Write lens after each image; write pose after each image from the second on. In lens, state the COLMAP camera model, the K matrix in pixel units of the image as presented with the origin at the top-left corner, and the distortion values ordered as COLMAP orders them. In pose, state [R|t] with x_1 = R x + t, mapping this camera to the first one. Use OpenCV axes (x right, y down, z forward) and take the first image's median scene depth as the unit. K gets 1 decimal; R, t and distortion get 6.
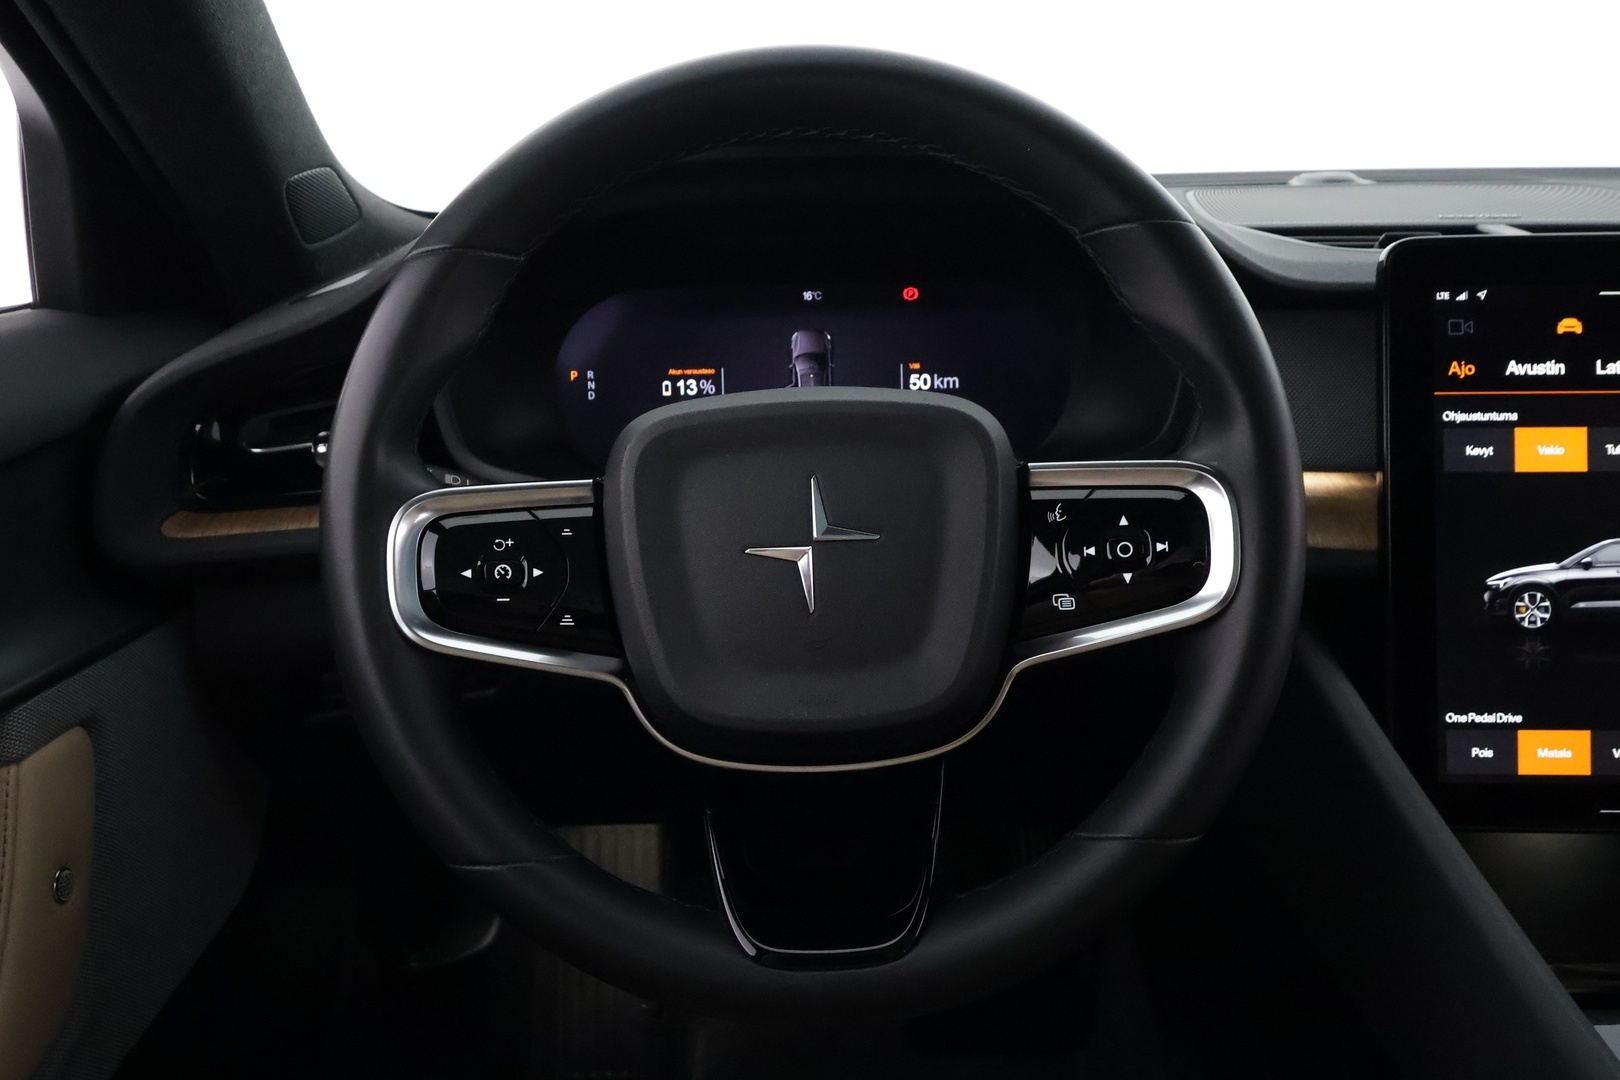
lens RADIAL K [[1288.5, 0, 810.0], [0, 1288.5, 540.0], [0, 0, 1]] dist [-0.001915, 0.010904]
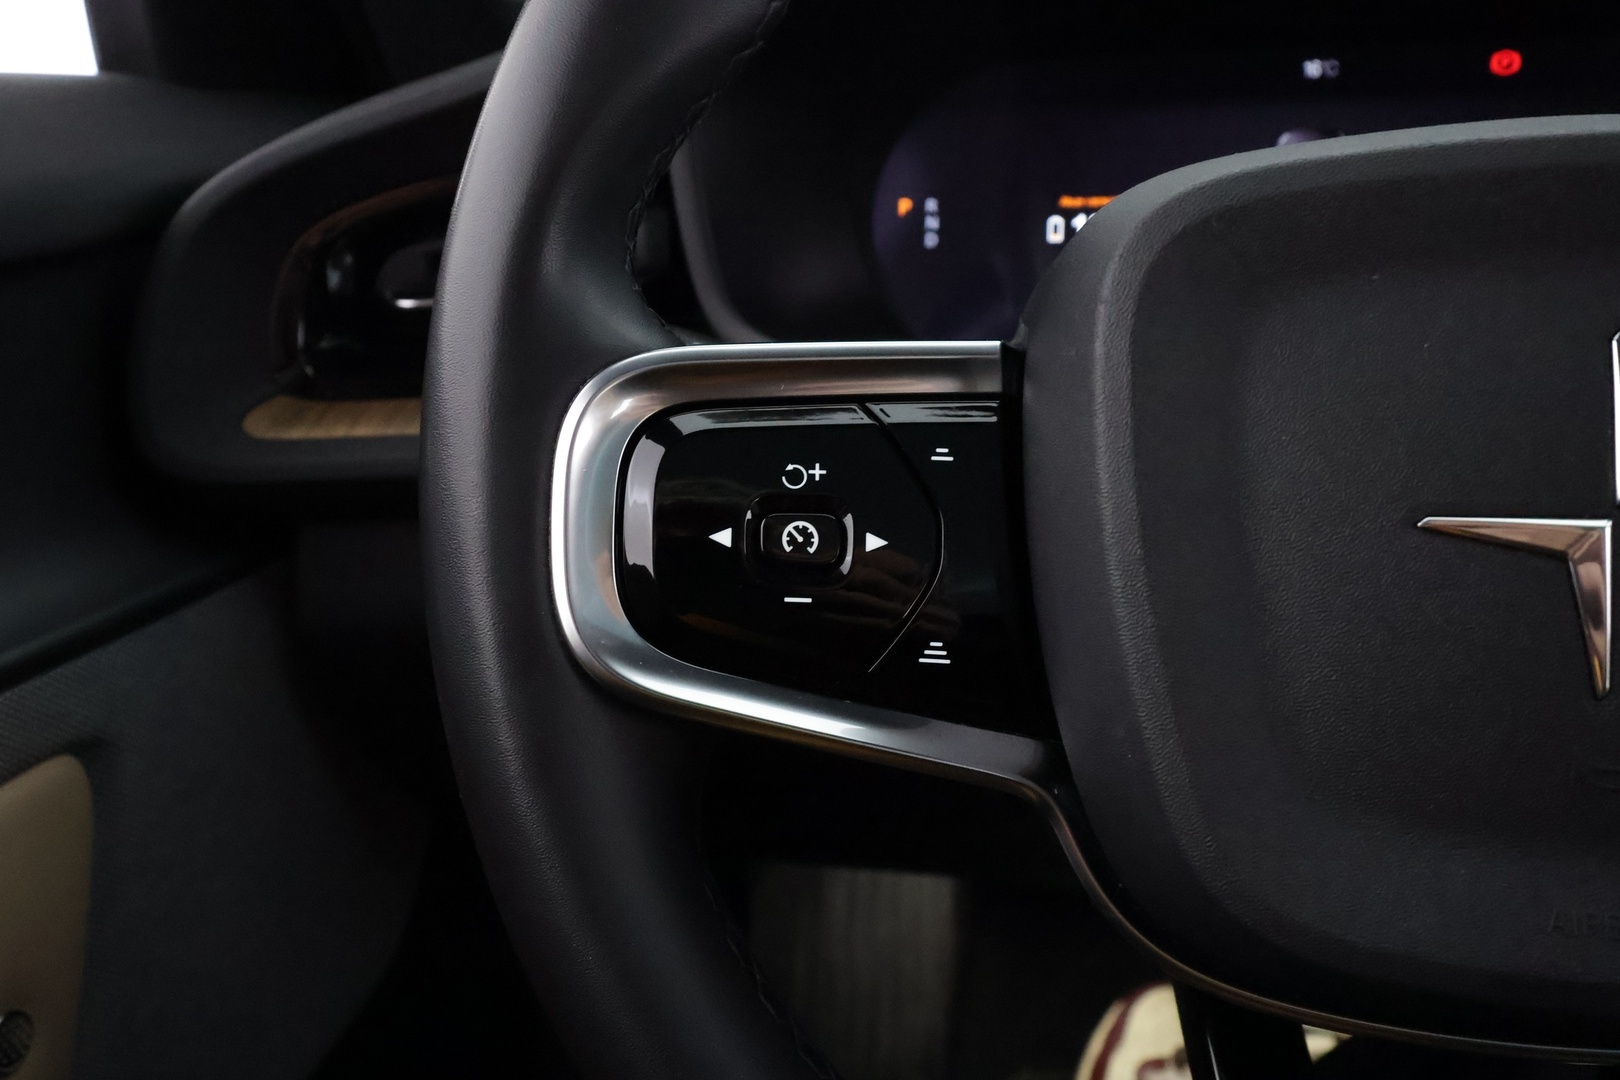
lens RADIAL K [[1288.5, 0, 810.0], [0, 1288.5, 540.0], [0, 0, 1]] dist [-0.001915, 0.010904]
pose [[0.979561, 0.056068, -0.193175, -0.122609], [-0.046288, 0.997425, 0.054777, 0.000835], [0.195749, -0.044715, 0.979634, 0.464660]]
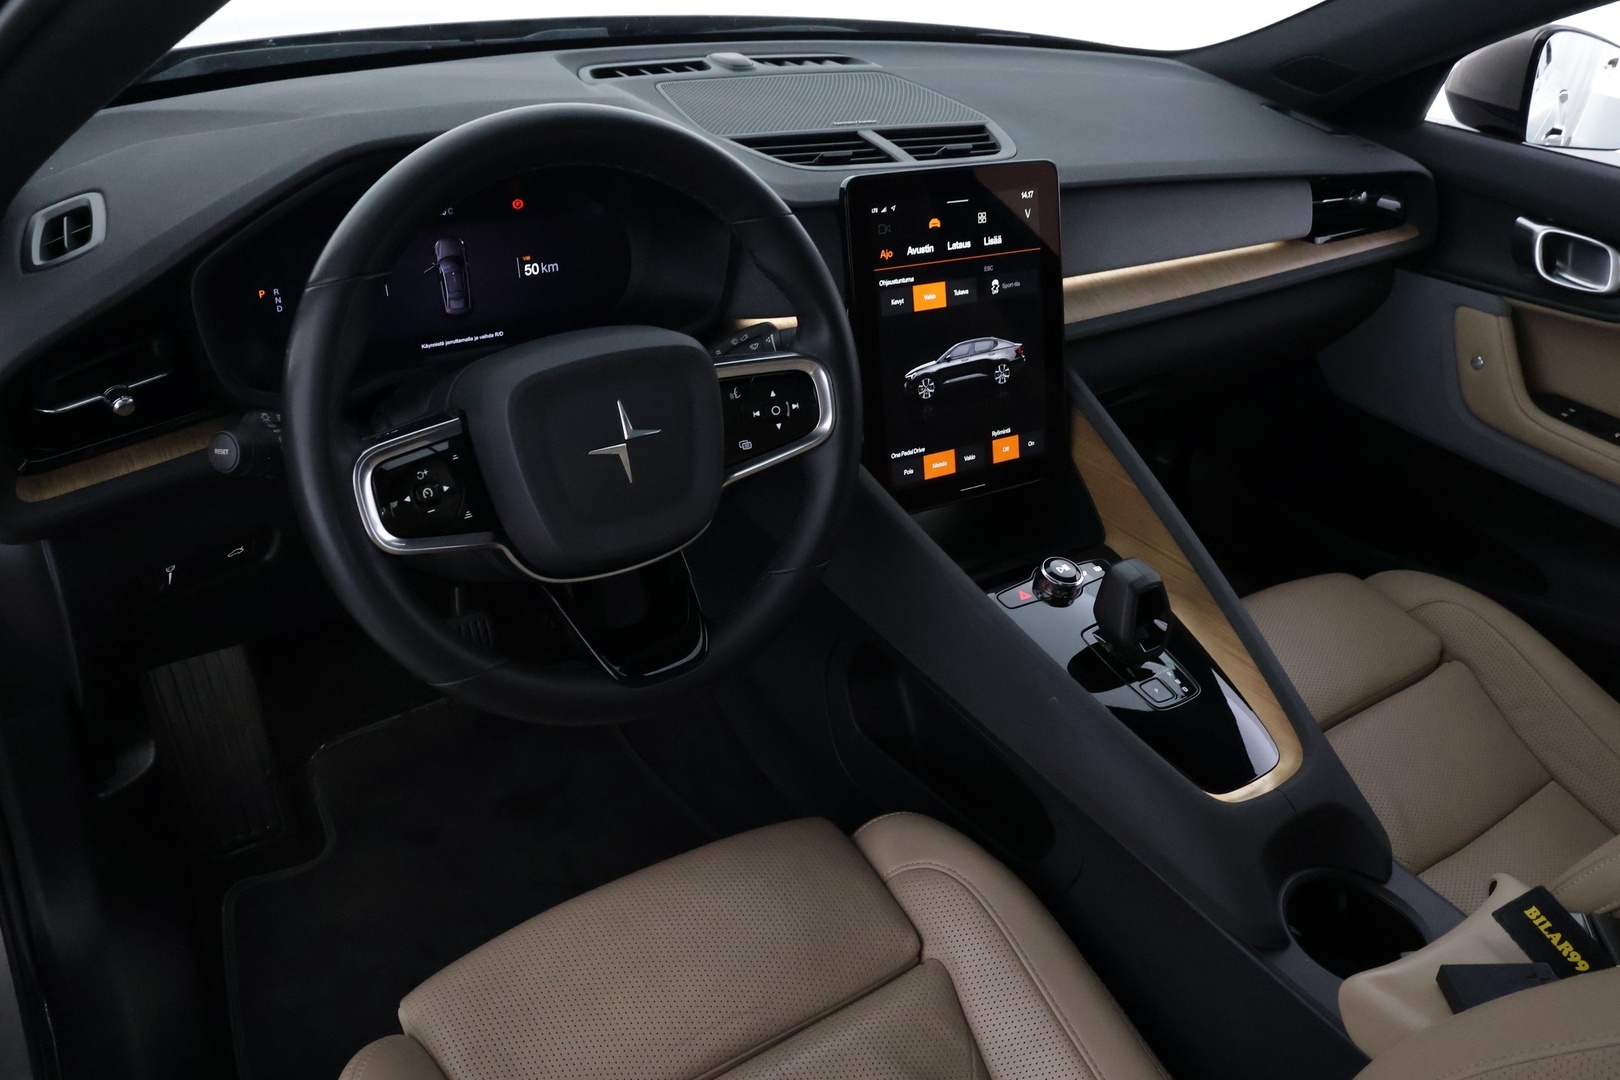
lens RADIAL K [[1288.5, 0, 810.0], [0, 1288.5, 540.0], [0, 0, 1]] dist [-0.001915, 0.010904]
pose [[0.822569, -0.216490, 0.525844, -0.552472], [0.077002, 0.958586, 0.274197, -0.245616], [-0.563427, -0.185055, 0.805173, -0.380054]]
